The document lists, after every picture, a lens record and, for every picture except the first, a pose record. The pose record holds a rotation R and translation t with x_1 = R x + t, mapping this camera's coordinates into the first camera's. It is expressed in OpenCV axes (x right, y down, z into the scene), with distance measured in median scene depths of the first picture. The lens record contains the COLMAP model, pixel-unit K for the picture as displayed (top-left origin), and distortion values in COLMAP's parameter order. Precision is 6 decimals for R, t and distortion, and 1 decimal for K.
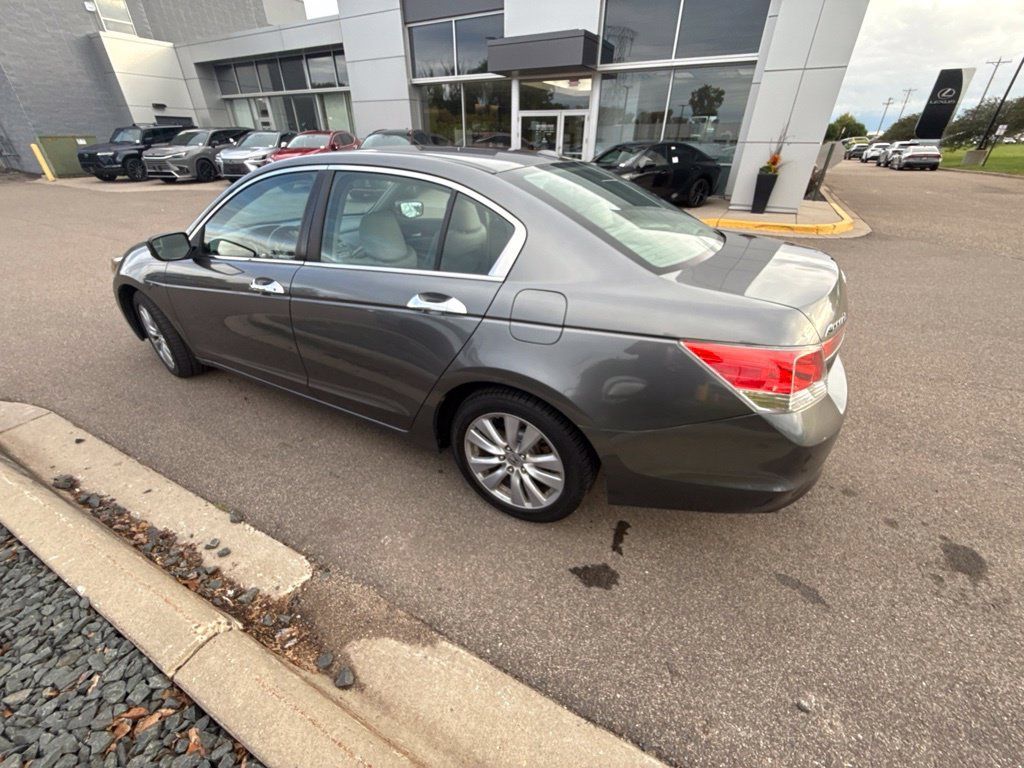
lens RADIAL K [[410.2, 0, 511.1], [0, 410.2, 374.8], [0, 0, 1]] dist [-0.004904, 0.000668]
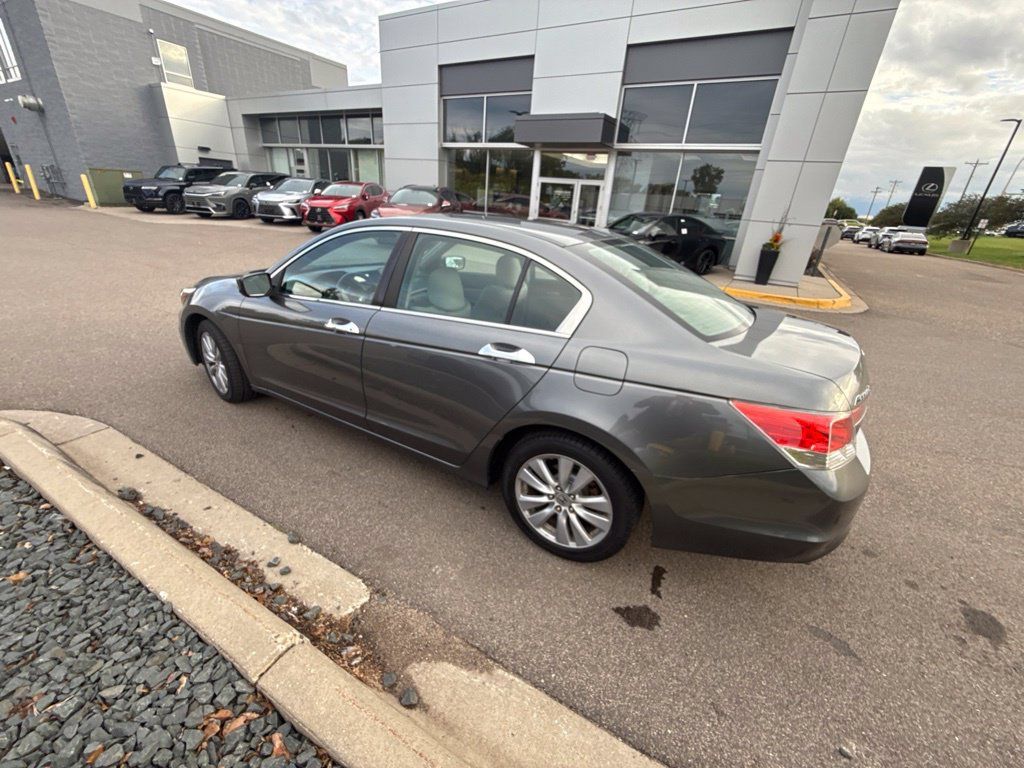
lens RADIAL K [[409.1, 0, 510.2], [0, 409.1, 375.2], [0, 0, 1]] dist [-0.004106, 0.000411]
pose [[0.997692, 0.067890, 0.001117, -0.143099], [-0.067330, 0.991321, -0.112915, 0.012281], [-0.008773, 0.112580, 0.993604, -0.099544]]
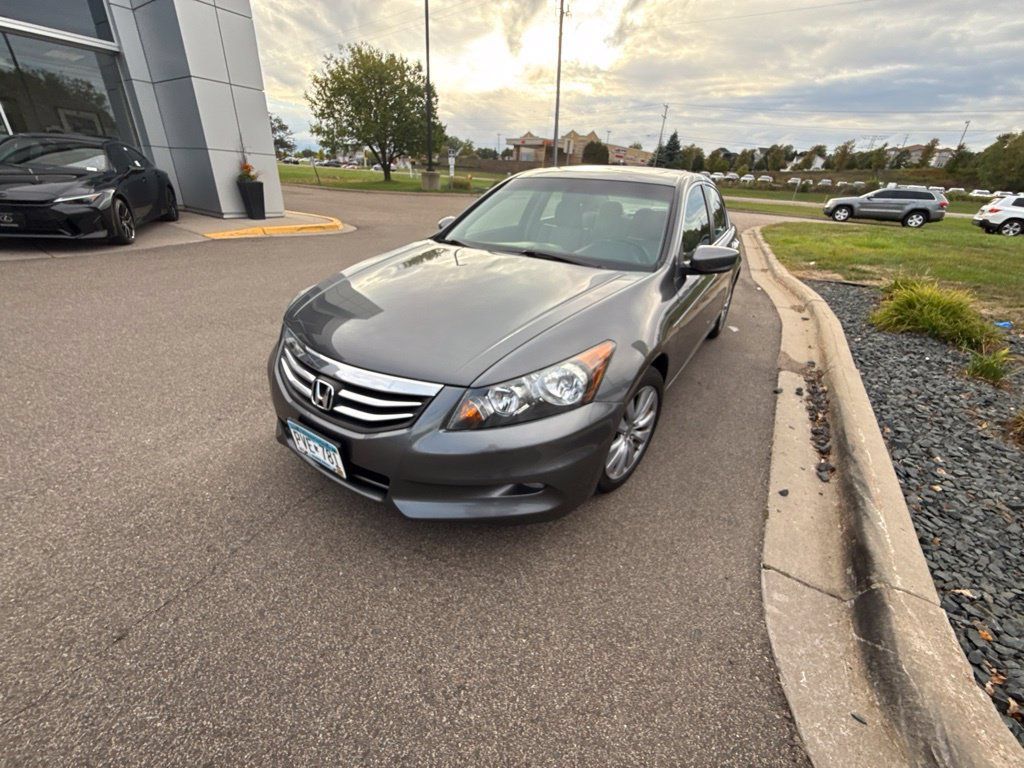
lens RADIAL K [[409.0, 0, 512.6], [0, 409.0, 383.8], [0, 0, 1]] dist [0.001009, -0.000322]
pose [[0.093941, -0.444395, 0.890892, -2.220210], [0.439387, 0.821491, 0.363445, -0.747016], [-0.893372, 0.357304, 0.272433, 1.486892]]
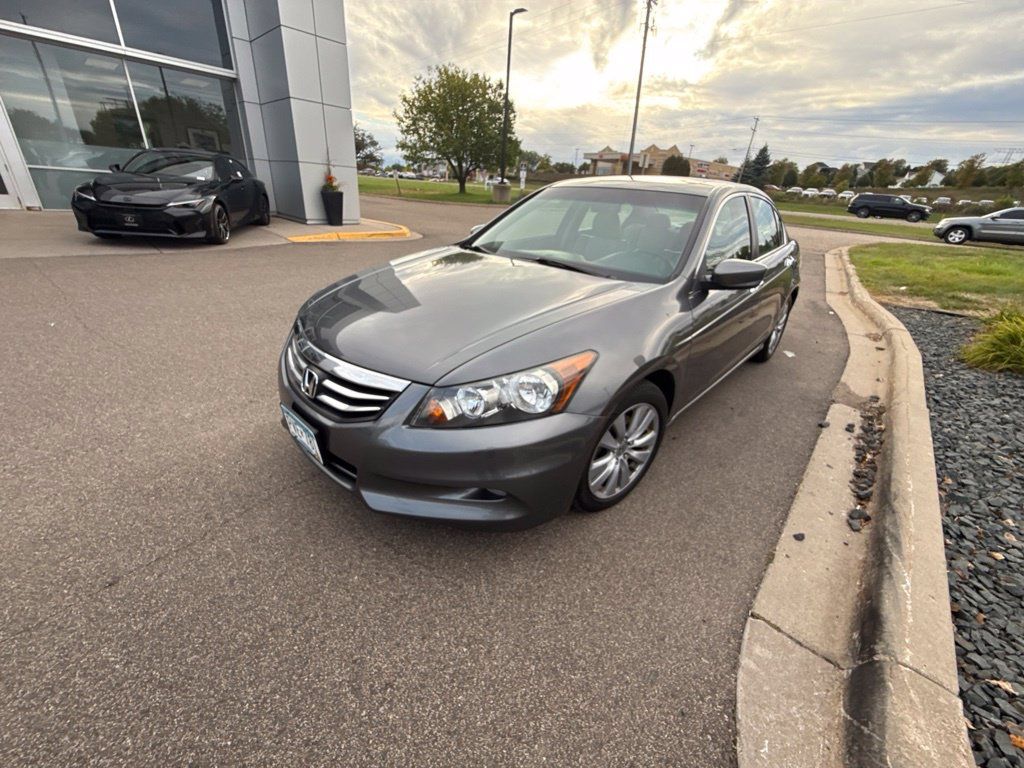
lens RADIAL K [[409.0, 0, 512.6], [0, 409.0, 383.8], [0, 0, 1]] dist [0.001009, -0.000322]
pose [[0.256981, -0.406271, 0.876872, -2.187156], [0.417069, 0.865122, 0.278599, -0.661860], [-0.871788, 0.294122, 0.391763, 1.347837]]
